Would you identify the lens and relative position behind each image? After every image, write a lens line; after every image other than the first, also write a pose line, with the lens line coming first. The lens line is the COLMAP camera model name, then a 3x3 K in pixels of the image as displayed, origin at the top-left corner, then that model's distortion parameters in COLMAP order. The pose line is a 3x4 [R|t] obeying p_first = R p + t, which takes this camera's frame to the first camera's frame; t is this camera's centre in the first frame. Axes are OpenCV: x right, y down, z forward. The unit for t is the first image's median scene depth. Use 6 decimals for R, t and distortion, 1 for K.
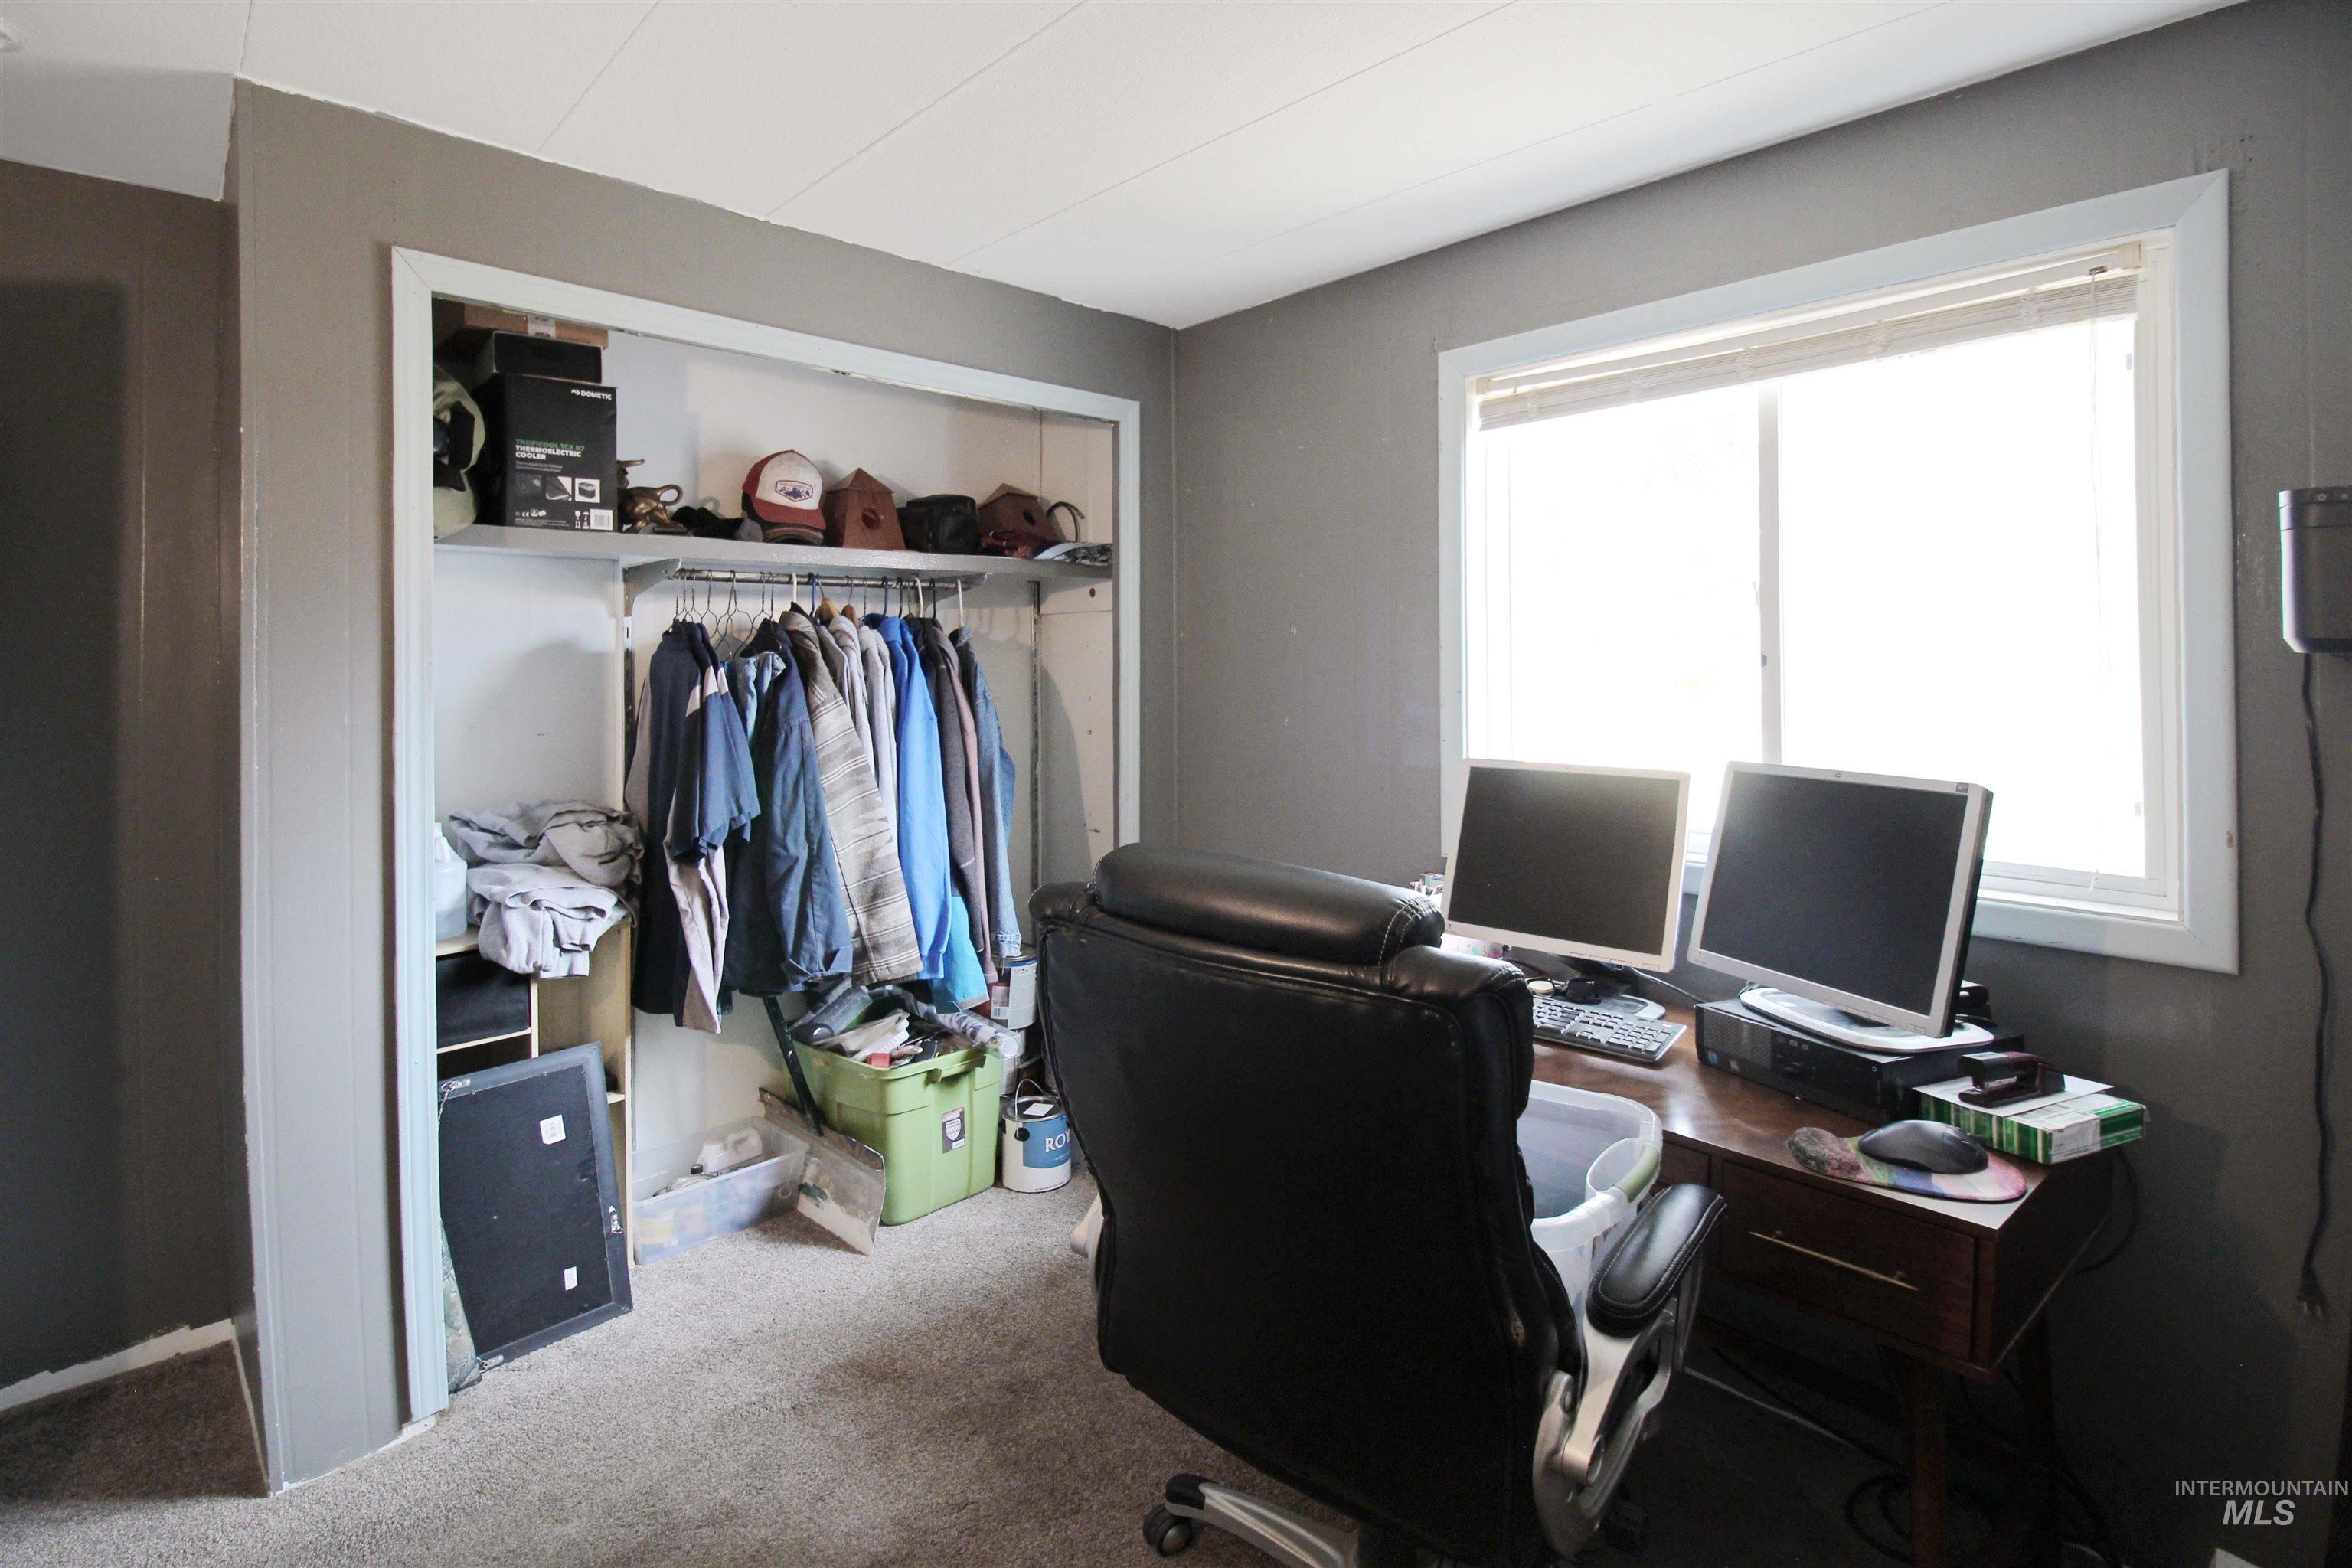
lens RADIAL K [[1095.4, 0, 1185.5], [0, 1095.4, 755.0], [0, 0, 1]] dist [-0.012955, -0.007613]
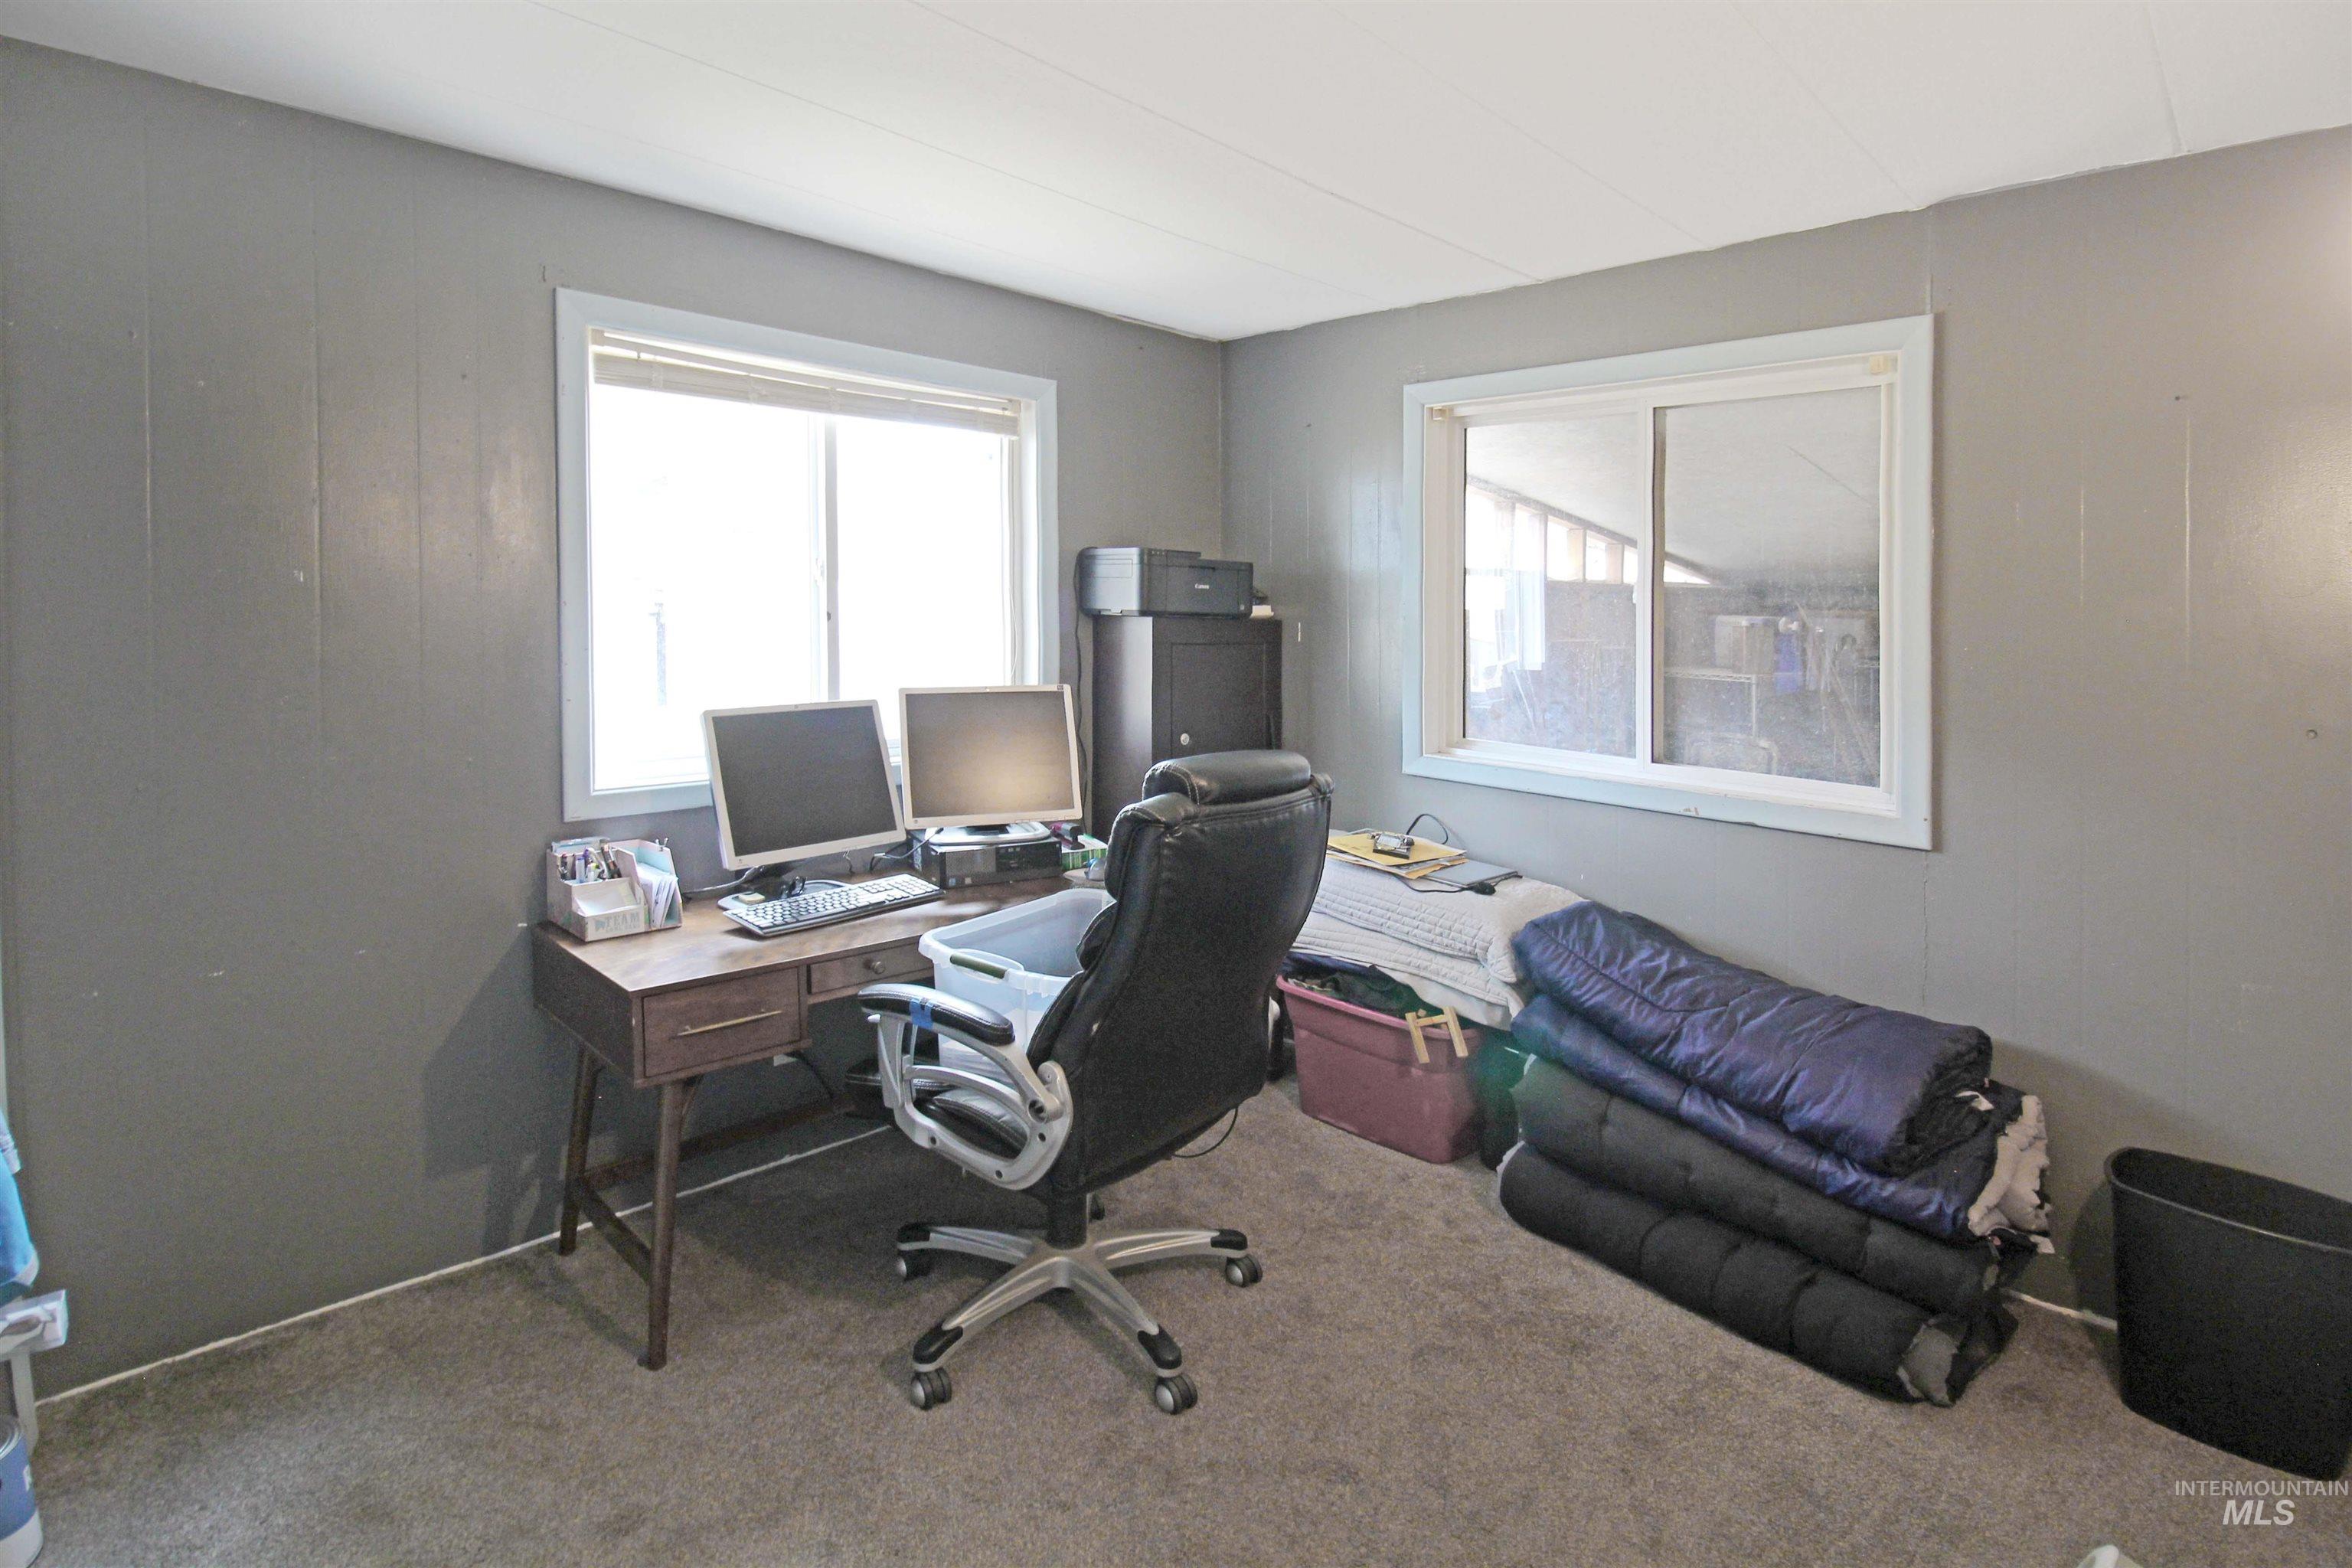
lens RADIAL K [[1095.4, 0, 1185.5], [0, 1095.4, 755.0], [0, 0, 1]] dist [-0.012955, -0.007613]
pose [[0.011934, -0.114966, 0.993298, -0.851300], [0.074401, 0.990717, 0.113773, -0.036399], [-0.997157, 0.072545, 0.020377, 0.528876]]
